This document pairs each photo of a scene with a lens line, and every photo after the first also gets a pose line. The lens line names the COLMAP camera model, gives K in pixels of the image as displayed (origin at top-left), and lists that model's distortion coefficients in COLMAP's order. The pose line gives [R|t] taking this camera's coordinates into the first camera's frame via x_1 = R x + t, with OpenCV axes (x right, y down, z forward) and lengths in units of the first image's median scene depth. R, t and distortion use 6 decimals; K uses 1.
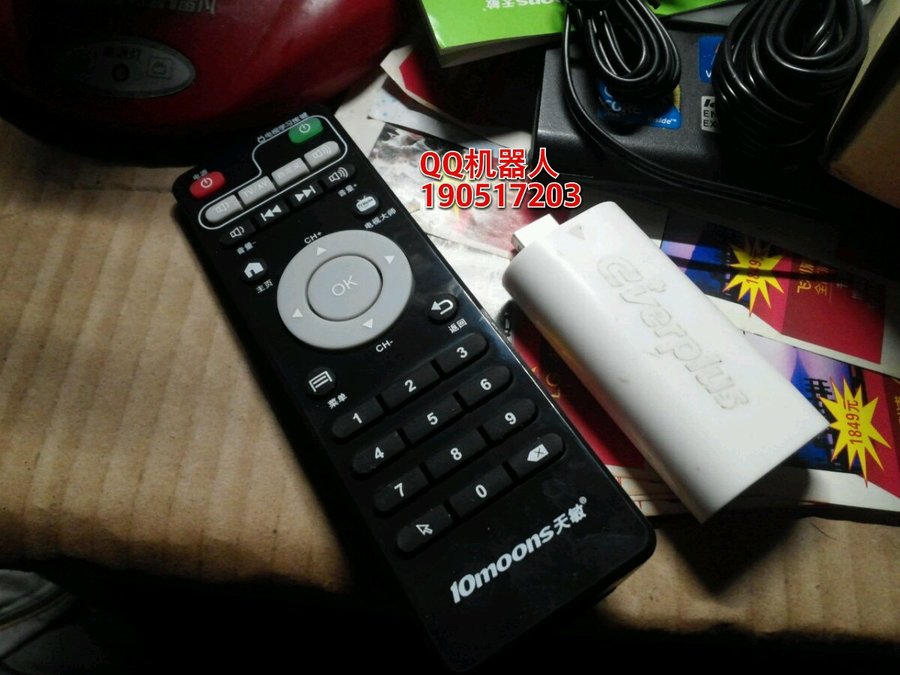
lens RADIAL K [[765.9, 0, 450.0], [0, 765.9, 337.5], [0, 0, 1]] dist [0.113383, -0.235425]
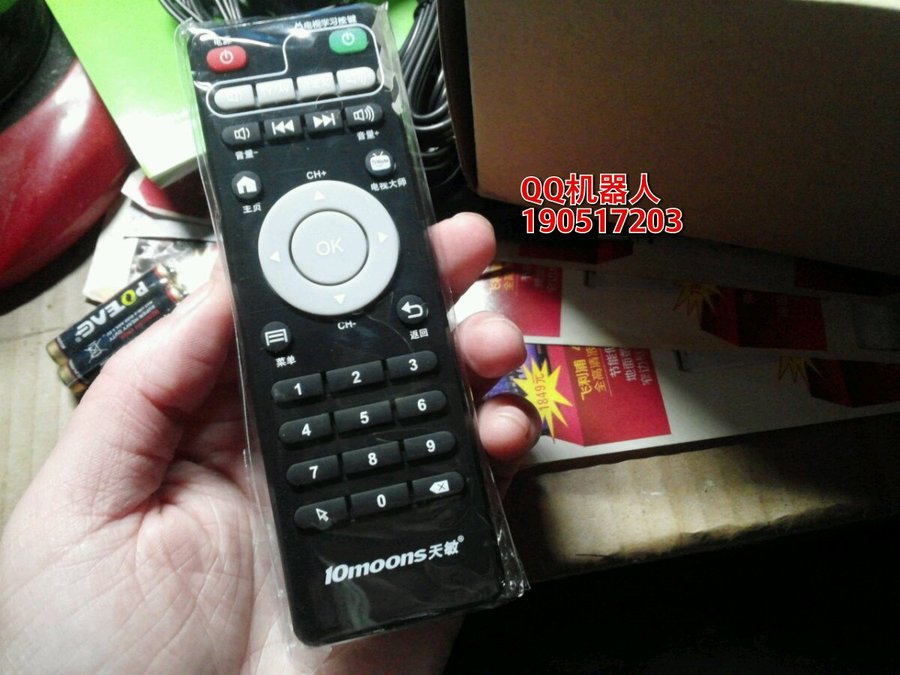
lens RADIAL K [[765.9, 0, 450.0], [0, 765.9, 337.5], [0, 0, 1]] dist [0.113383, -0.235425]
pose [[0.918399, 0.357067, 0.170429, -0.131366], [-0.393252, 0.871197, 0.293886, -0.343486], [-0.043540, -0.336926, 0.940524, 0.013041]]
